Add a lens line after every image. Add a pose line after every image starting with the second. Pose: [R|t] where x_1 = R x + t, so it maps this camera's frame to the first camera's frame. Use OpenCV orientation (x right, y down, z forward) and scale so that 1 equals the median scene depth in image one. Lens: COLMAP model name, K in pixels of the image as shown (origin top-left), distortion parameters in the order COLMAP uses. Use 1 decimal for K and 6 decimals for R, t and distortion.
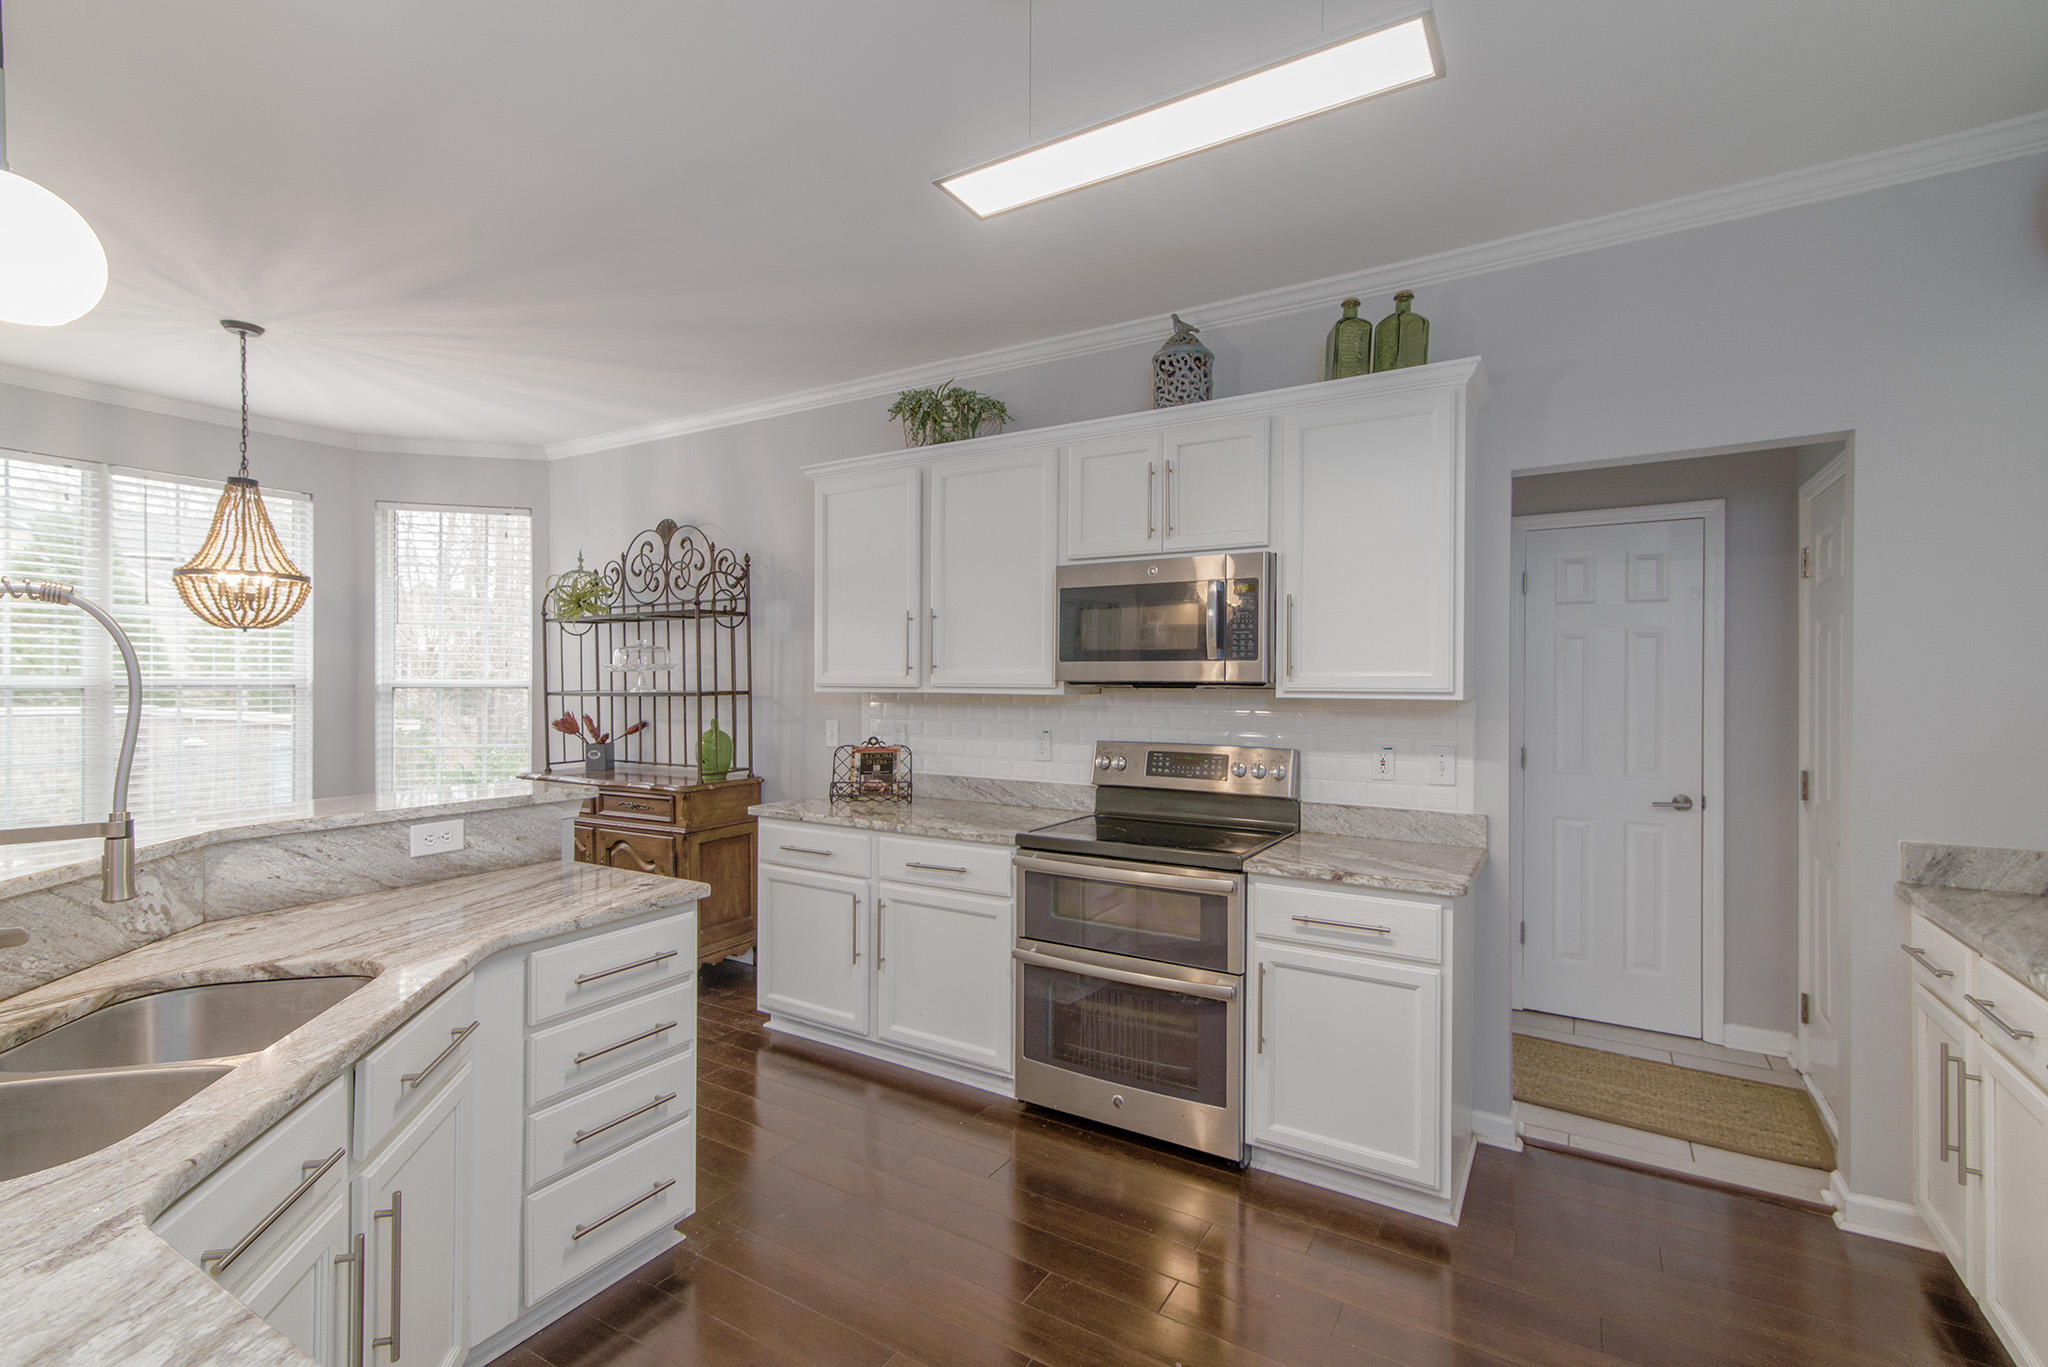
lens RADIAL K [[937.8, 0, 1053.5], [0, 937.8, 683.8], [0, 0, 1]] dist [0.016898, -0.002465]
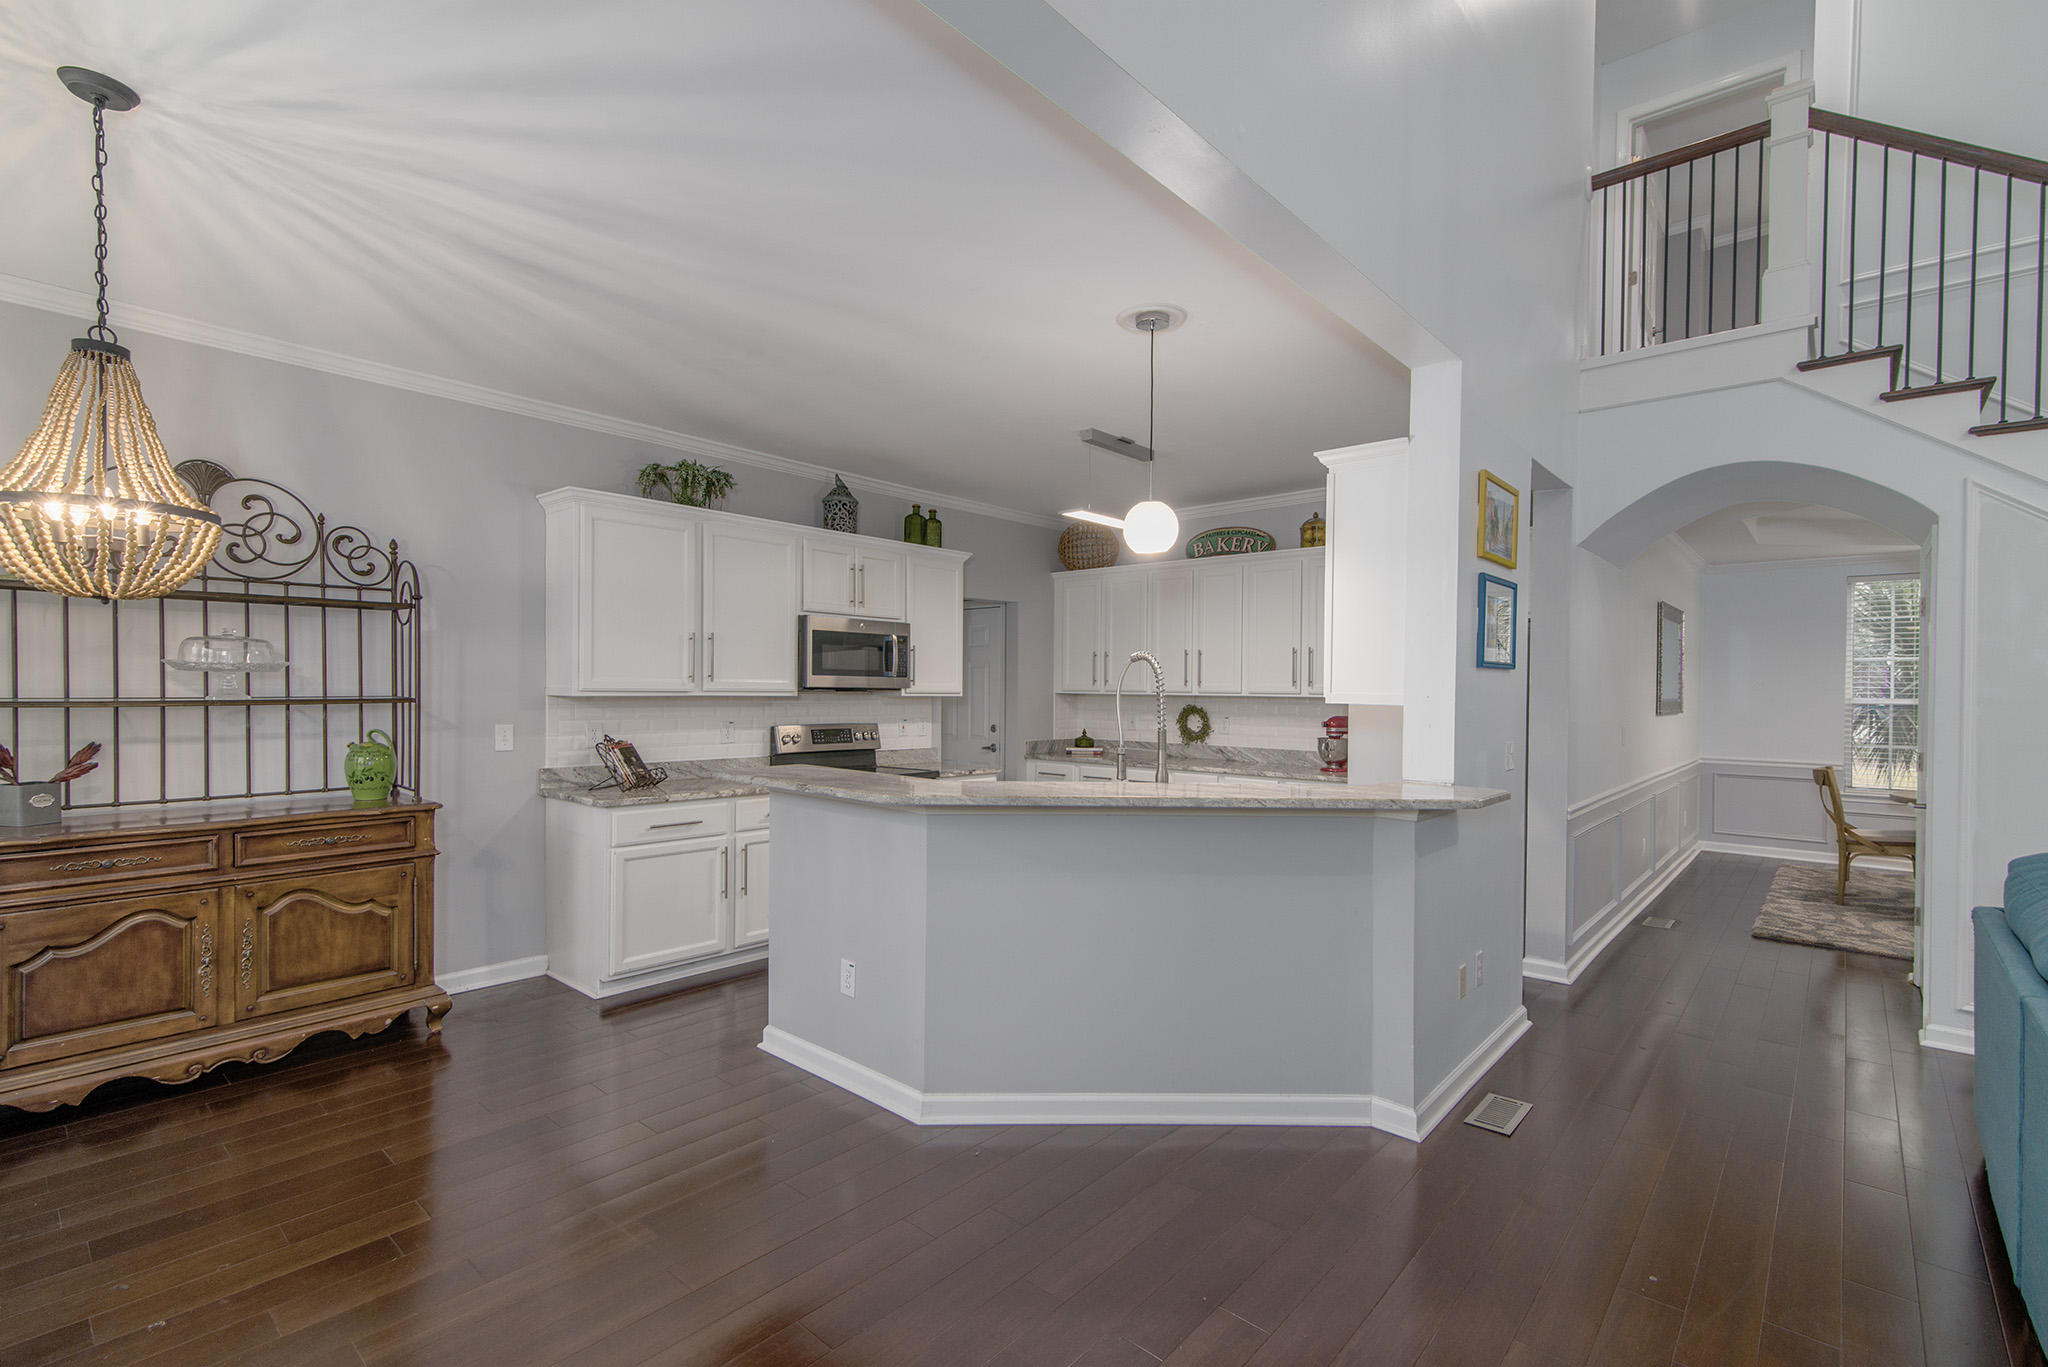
lens RADIAL K [[937.8, 0, 1069.6], [0, 937.8, 699.2], [0, 0, 1]] dist [0.016898, -0.002465]
pose [[0.125656, -0.013091, 0.991988, -1.145603], [-0.004744, 0.999894, 0.013797, -0.005090], [-0.992063, -0.006439, 0.125580, 0.267761]]
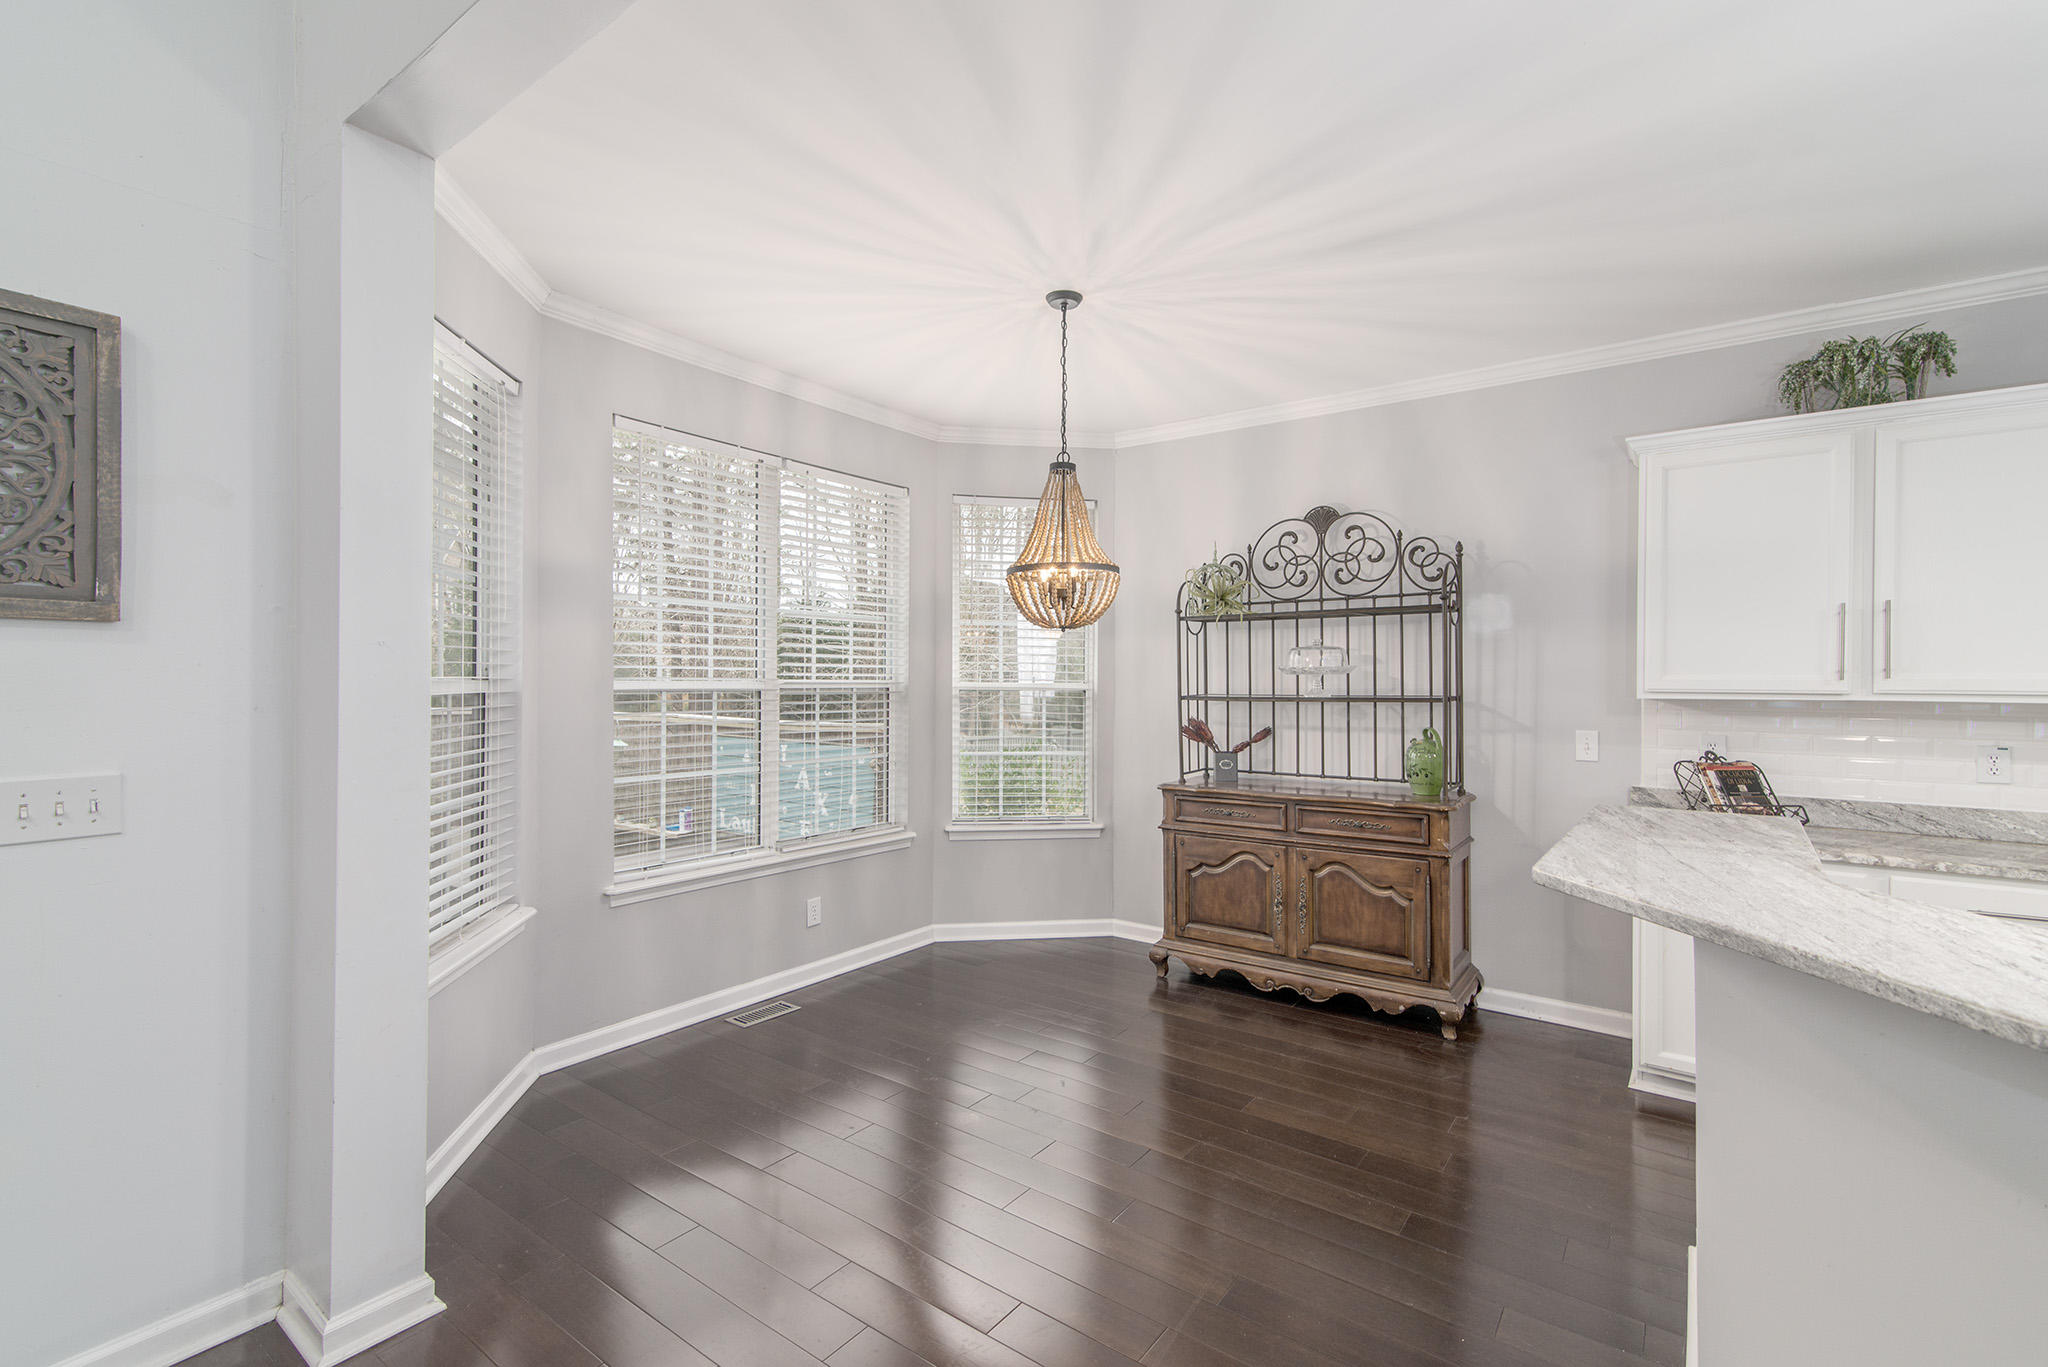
lens RADIAL K [[937.8, 0, 1015.4], [0, 937.8, 676.9], [0, 0, 1]] dist [0.016898, -0.002465]
pose [[0.996538, 0.001366, -0.083123, -0.684443], [-0.001884, 0.999979, -0.006153, -0.004416], [0.083113, 0.006288, 0.996520, 0.076796]]
